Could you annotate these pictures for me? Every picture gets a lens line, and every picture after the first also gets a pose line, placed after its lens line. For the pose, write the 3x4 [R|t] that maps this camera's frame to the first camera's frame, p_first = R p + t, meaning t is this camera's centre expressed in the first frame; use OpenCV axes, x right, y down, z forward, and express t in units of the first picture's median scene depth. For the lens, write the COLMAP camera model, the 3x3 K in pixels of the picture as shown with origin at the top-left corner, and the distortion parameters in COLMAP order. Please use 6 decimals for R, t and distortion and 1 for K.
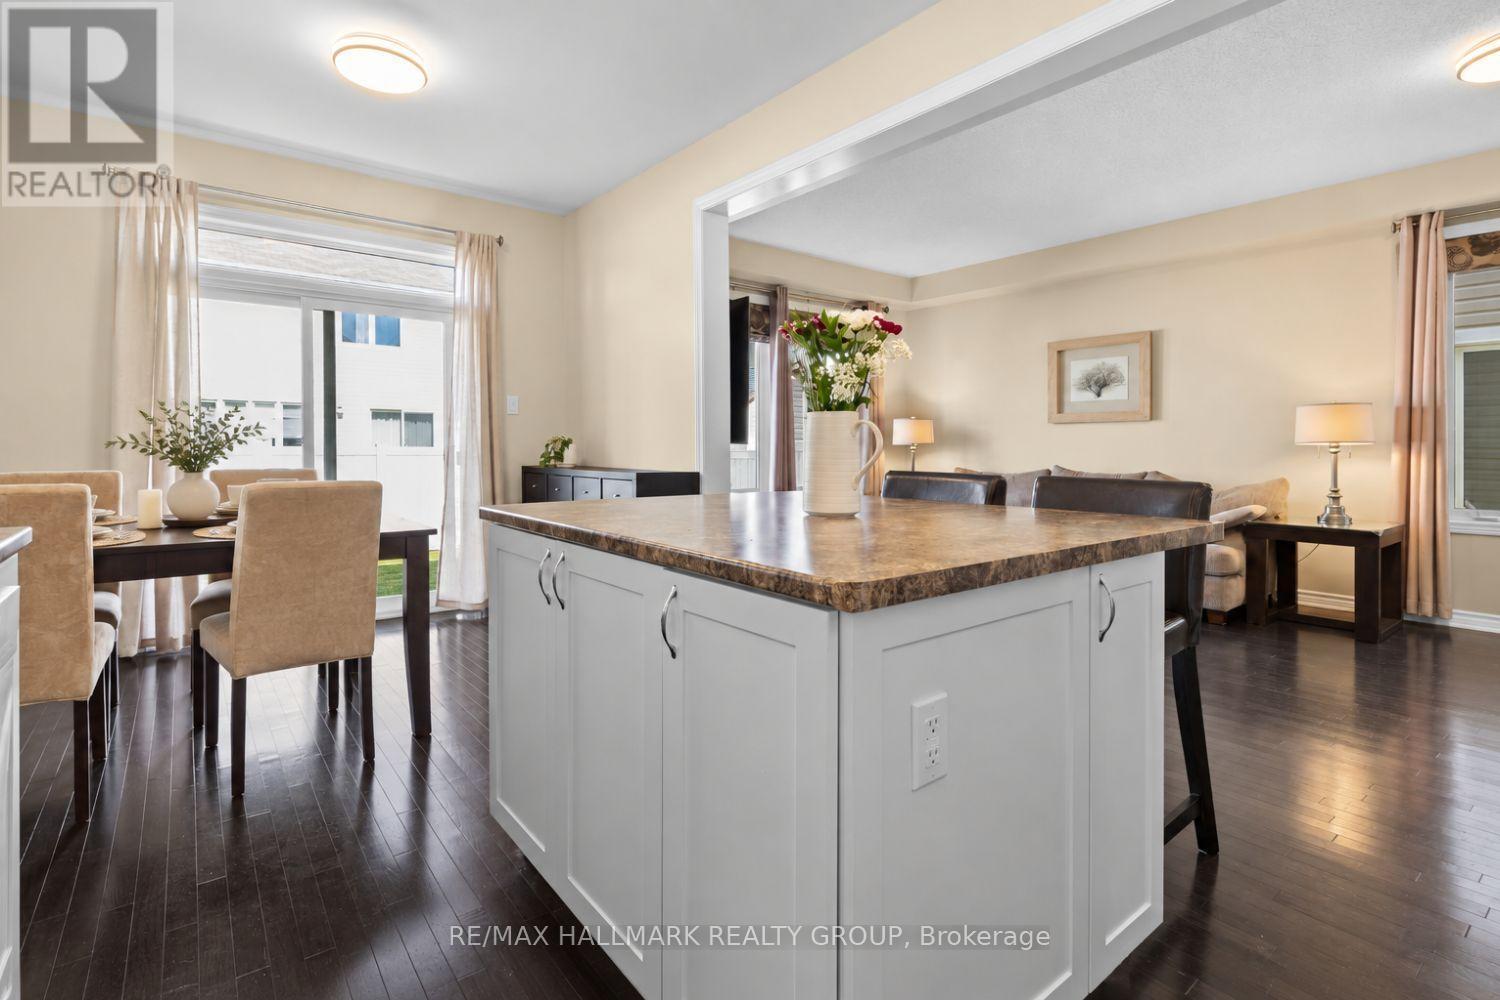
lens RADIAL K [[690.8, 0, 723.2], [0, 690.8, 449.4], [0, 0, 1]] dist [0.000300, -0.000061]
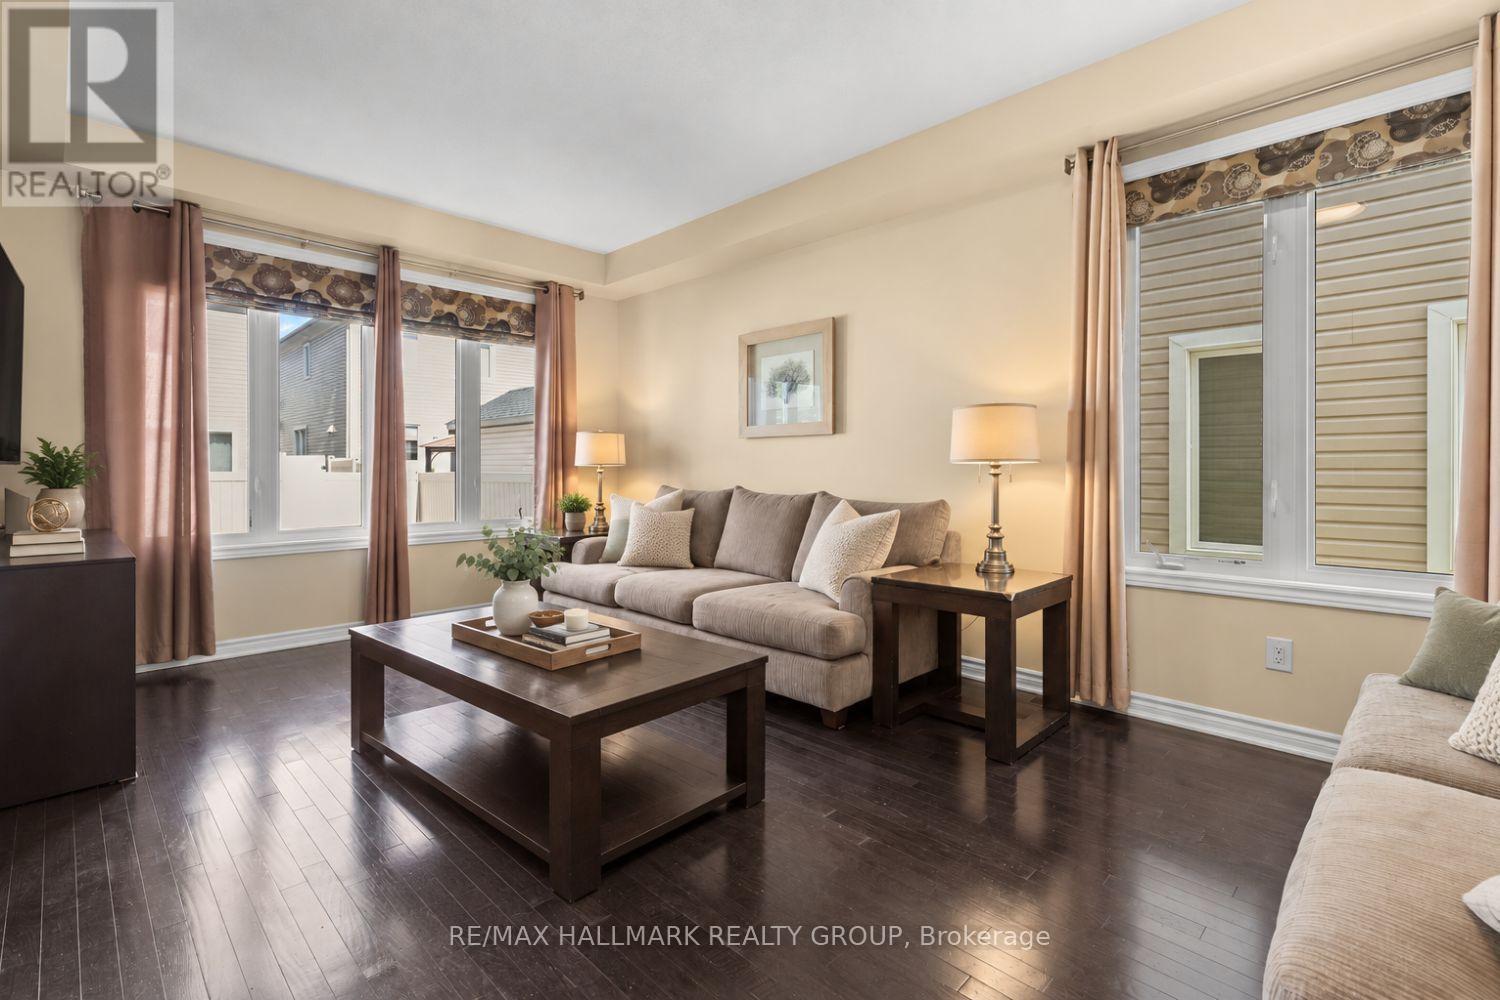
lens RADIAL K [[665.4, 0, 768.9], [0, 665.4, 467.7], [0, 0, 1]] dist [-0.000597, 0.000059]
pose [[0.985504, -0.000248, 0.169652, 0.531881], [0.001605, 0.999968, -0.007862, 0.002117], [-0.169645, 0.008020, 0.985473, 0.358031]]
